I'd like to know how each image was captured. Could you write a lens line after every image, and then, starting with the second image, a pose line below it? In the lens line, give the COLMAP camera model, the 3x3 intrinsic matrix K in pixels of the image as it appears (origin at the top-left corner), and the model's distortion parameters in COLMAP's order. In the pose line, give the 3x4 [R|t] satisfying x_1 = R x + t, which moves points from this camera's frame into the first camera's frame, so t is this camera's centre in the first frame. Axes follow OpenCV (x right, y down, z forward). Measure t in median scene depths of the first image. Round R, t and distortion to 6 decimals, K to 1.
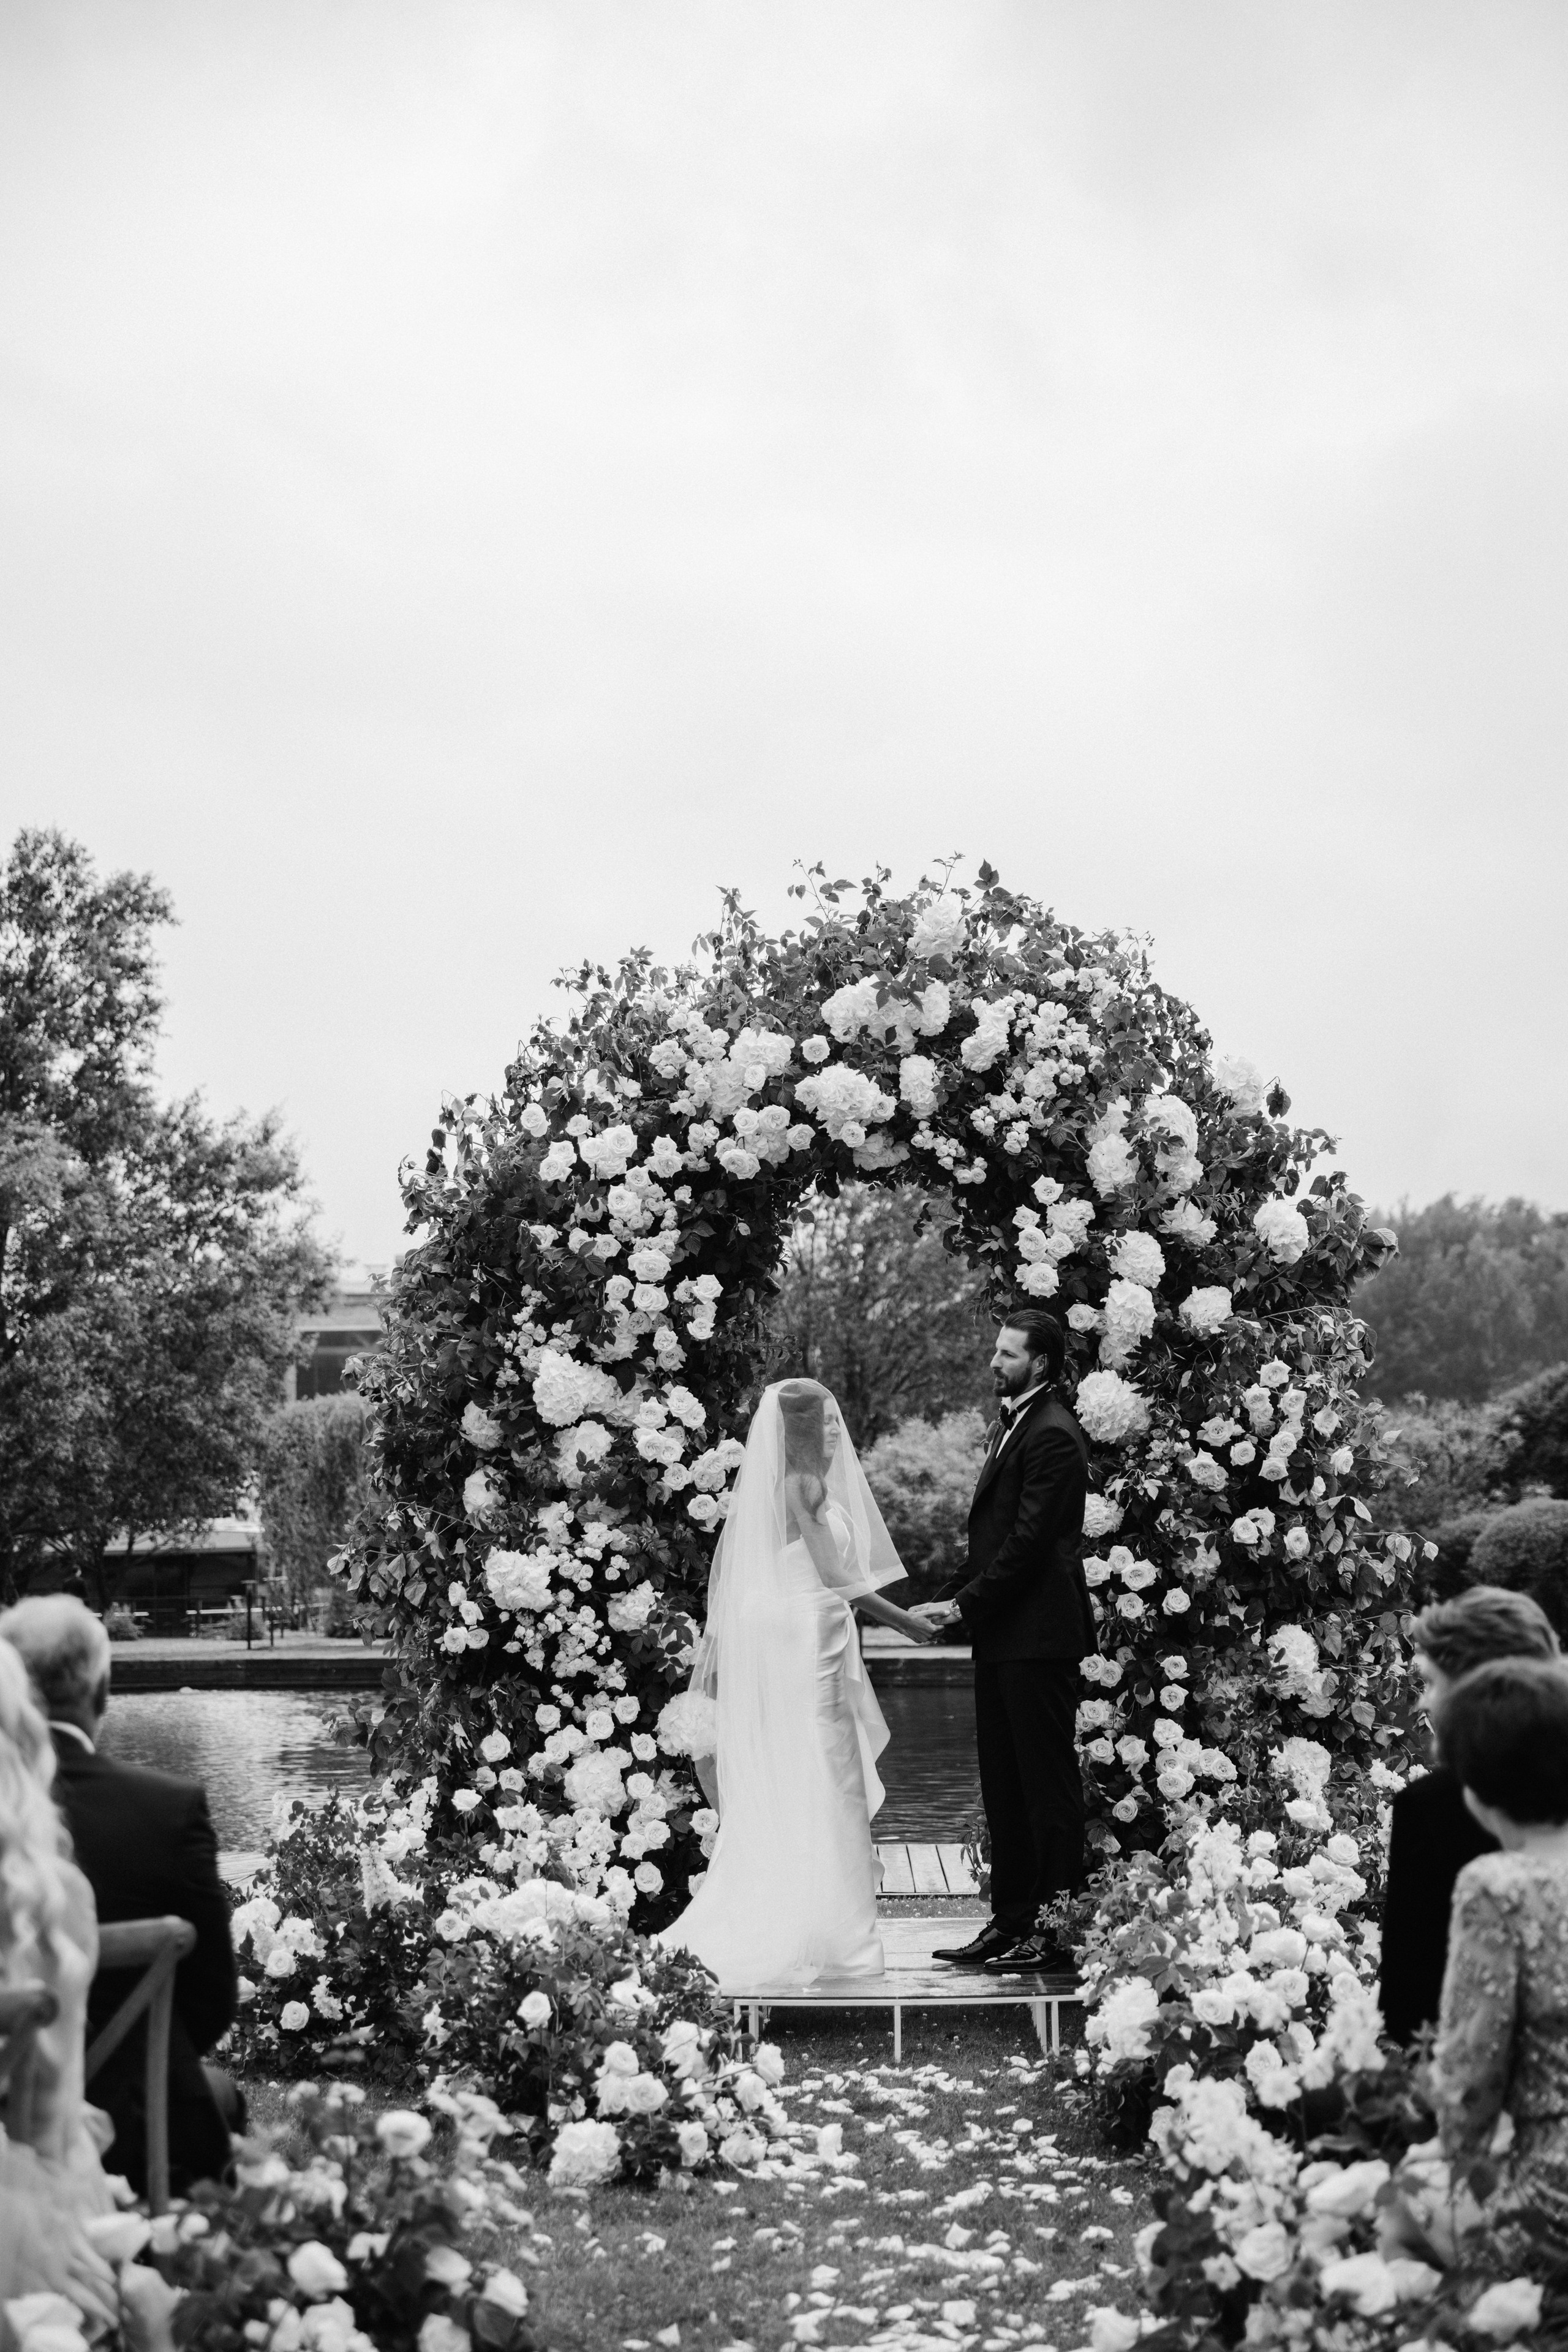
lens RADIAL K [[4328.4, 0, 777.8], [0, 4328.4, 1208.7], [0, 0, 1]] dist [0.209190, 0.000000]
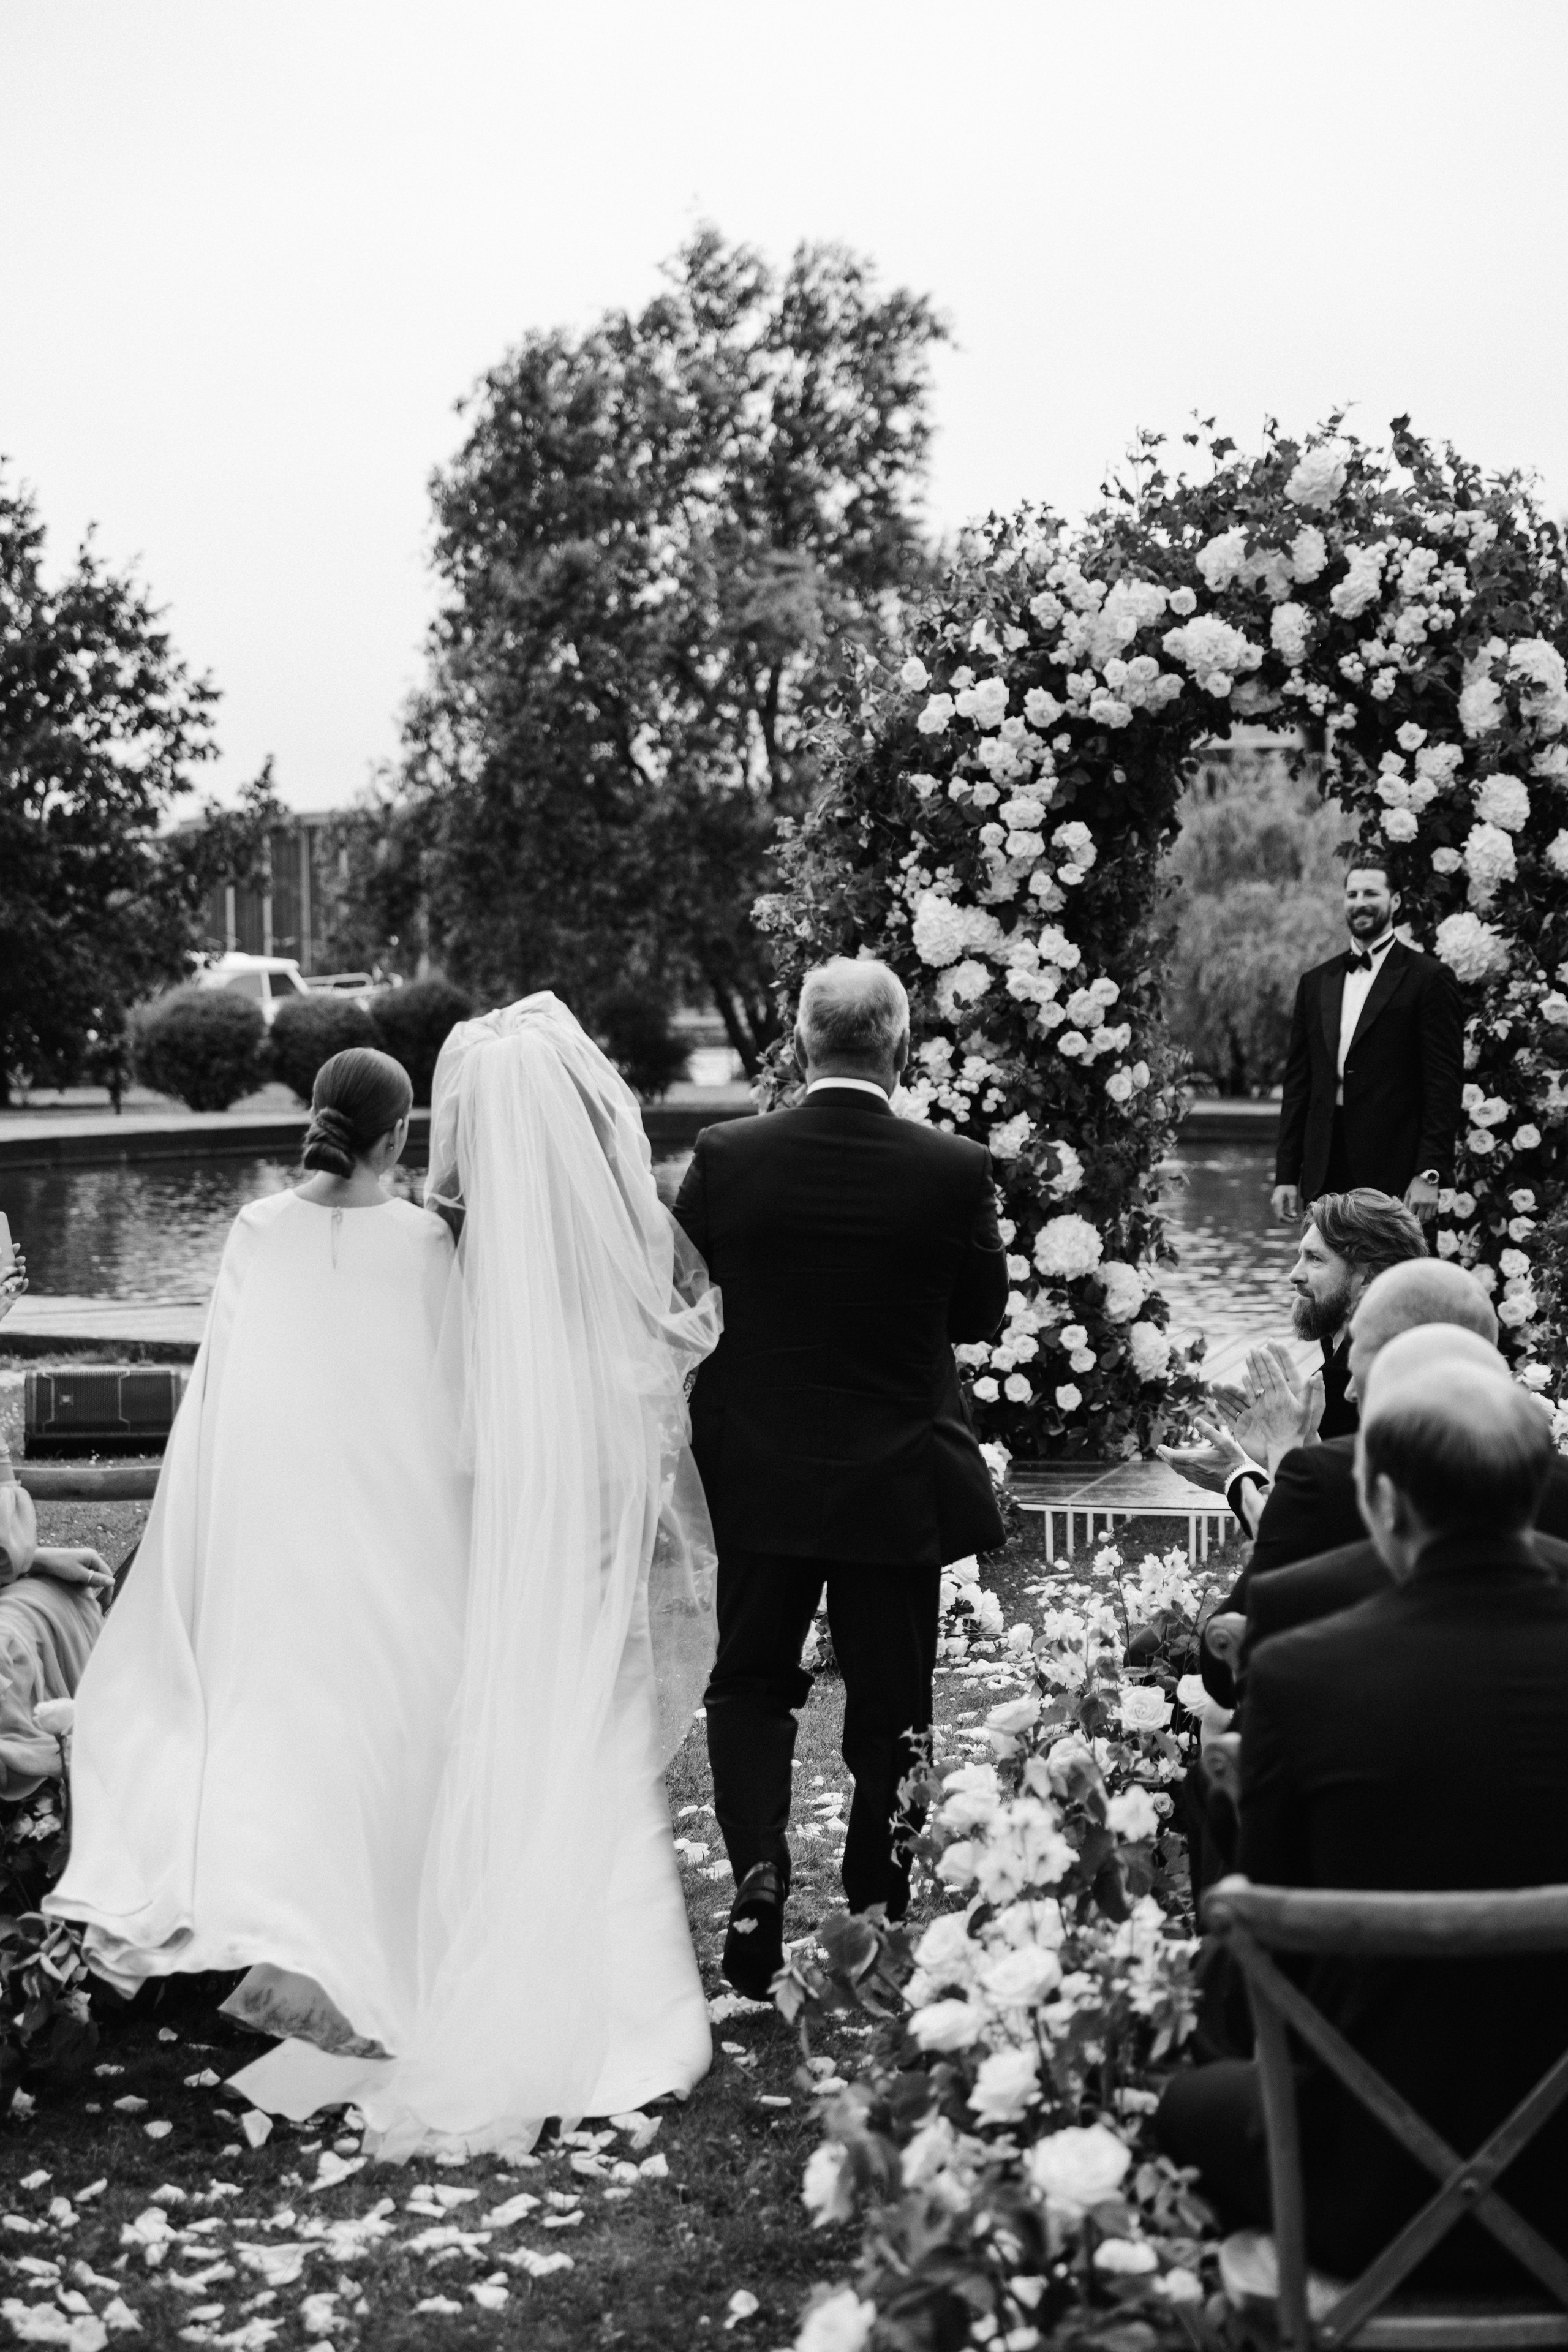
lens RADIAL K [[4611.1, 0, 774.7], [0, 4611.1, 1209.1], [0, 0, 1]] dist [0.230179, 0.000000]
pose [[0.980337, 0.014842, -0.196773, 0.132323], [0.010694, 0.991707, 0.128077, -0.035611], [0.197042, -0.127663, 0.972048, -0.109504]]
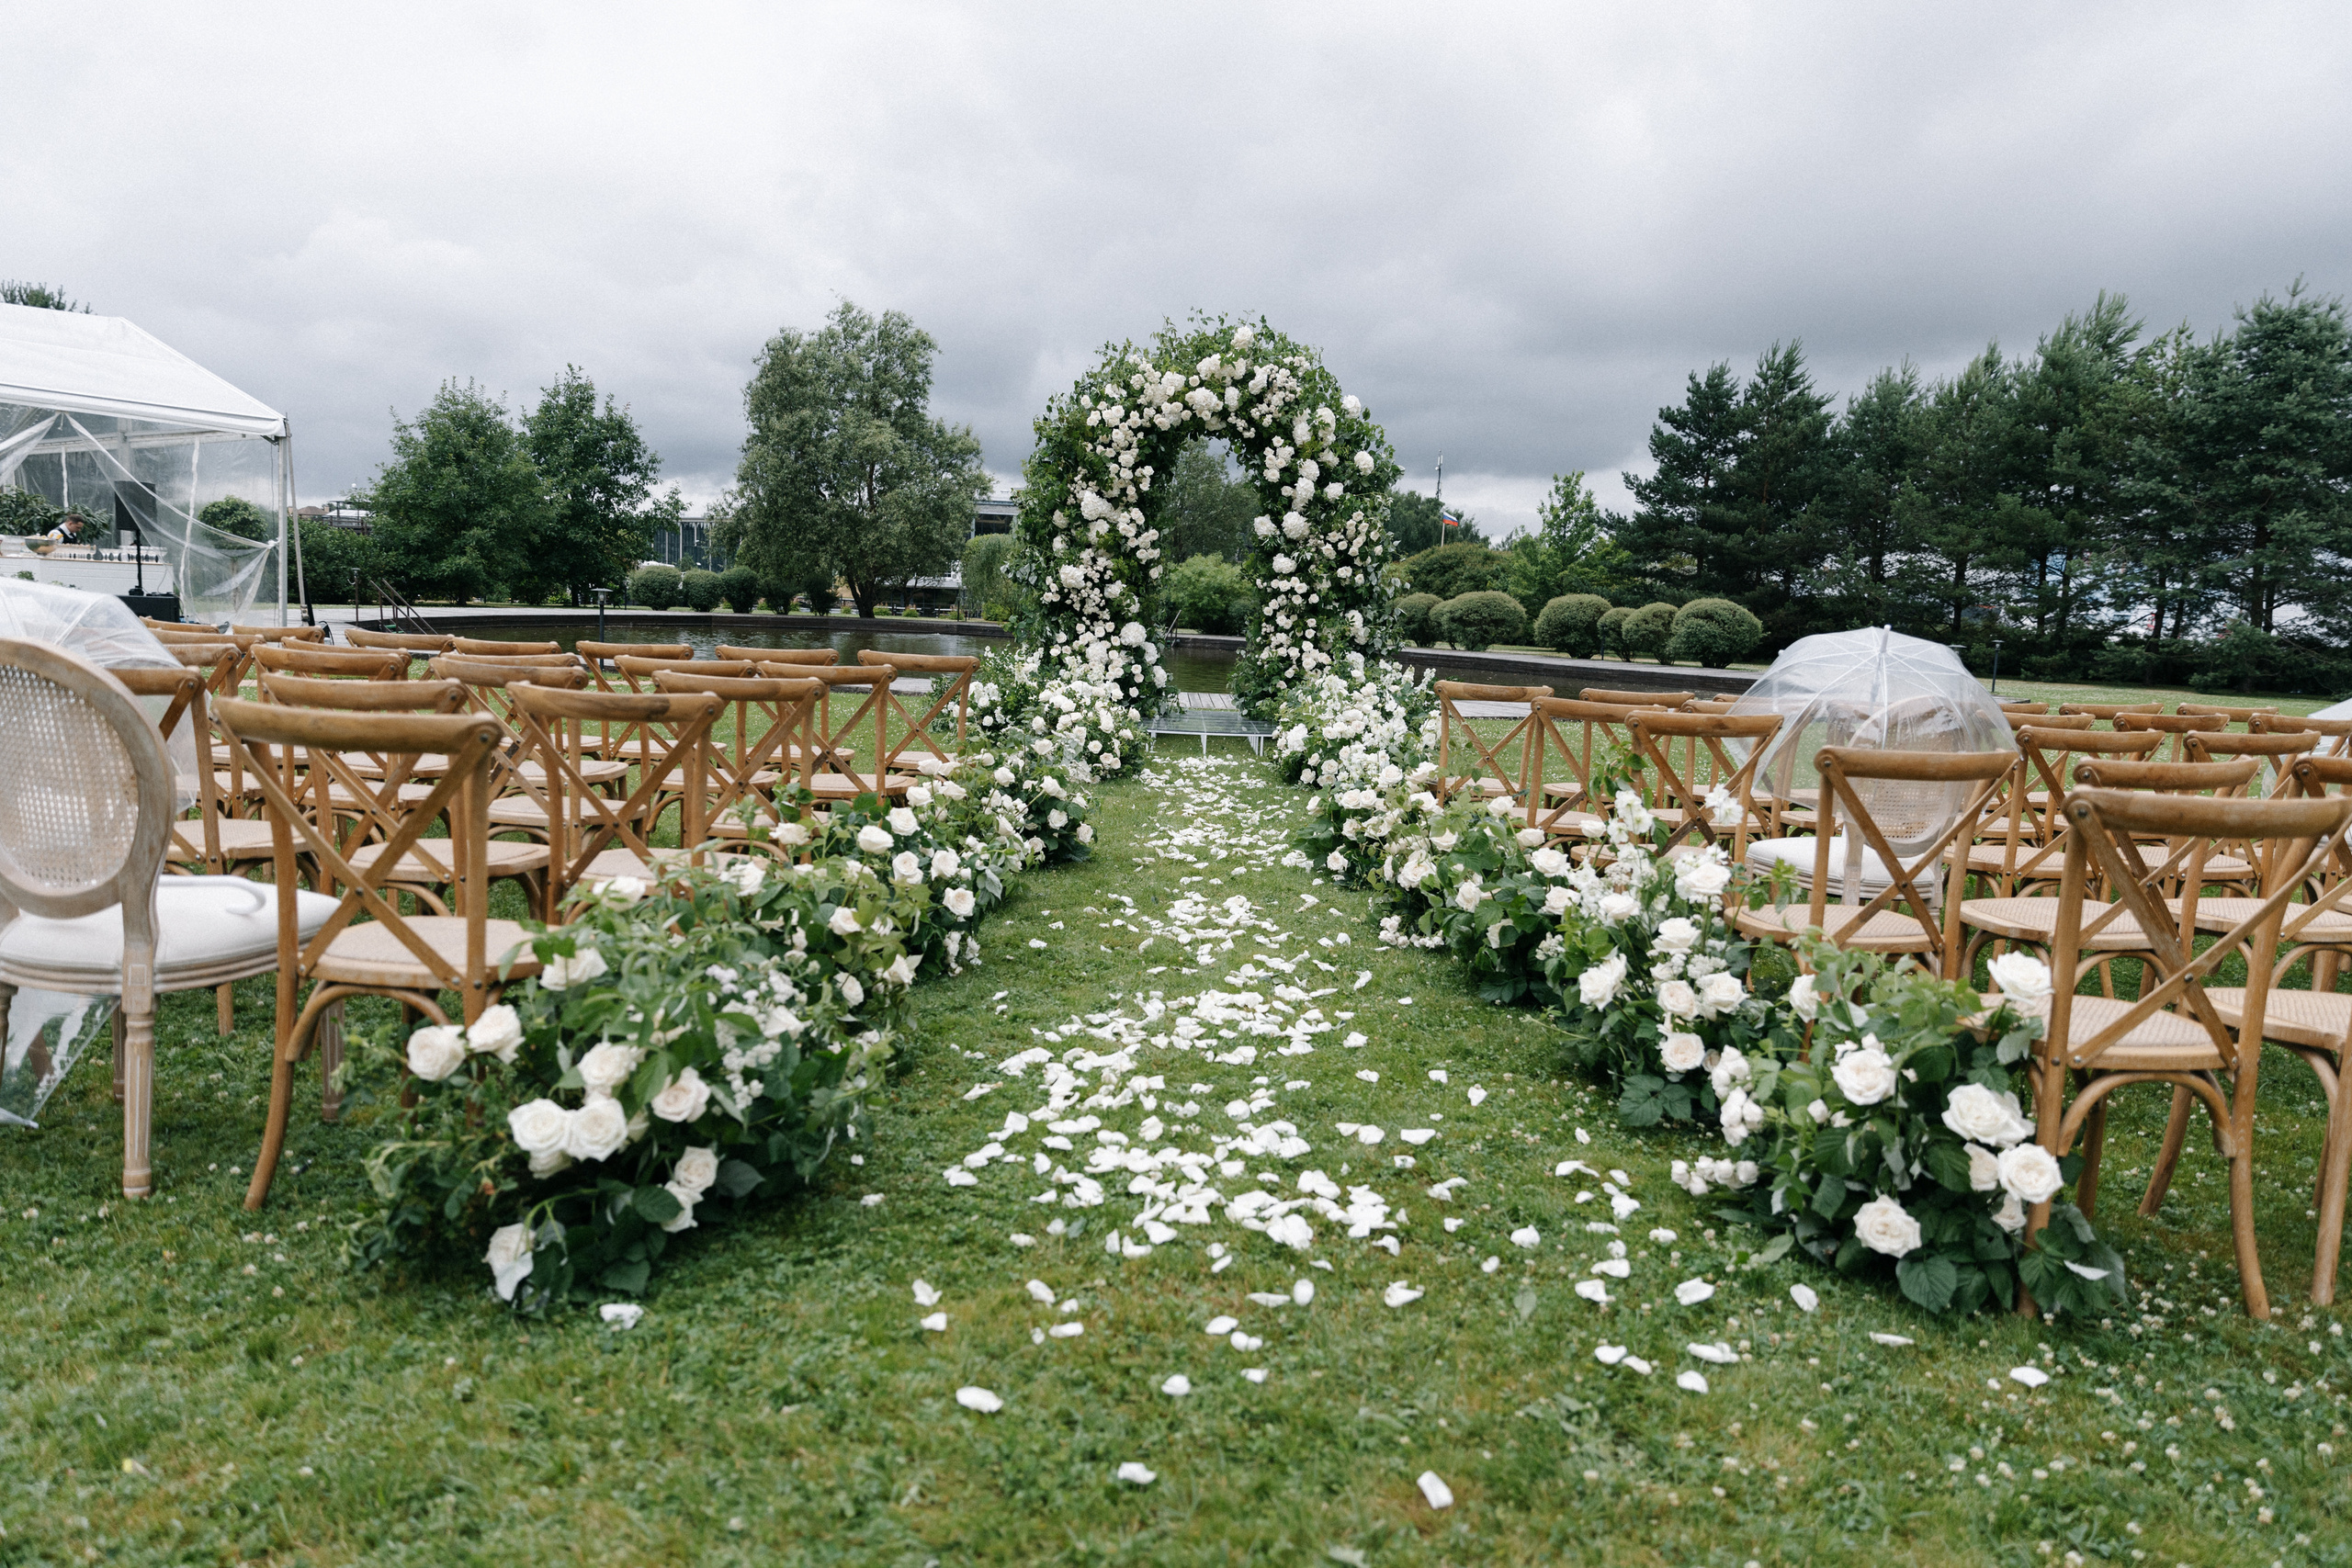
lens RADIAL K [[1532.6, 0, 1177.4], [0, 1532.6, 781.0], [0, 0, 1]] dist [0.012808, -0.006991]
pose [[0.998016, 0.055479, 0.029771, -0.015656], [-0.060159, 0.979763, 0.190906, 0.023913], [-0.018577, -0.192319, 0.981157, 0.037574]]
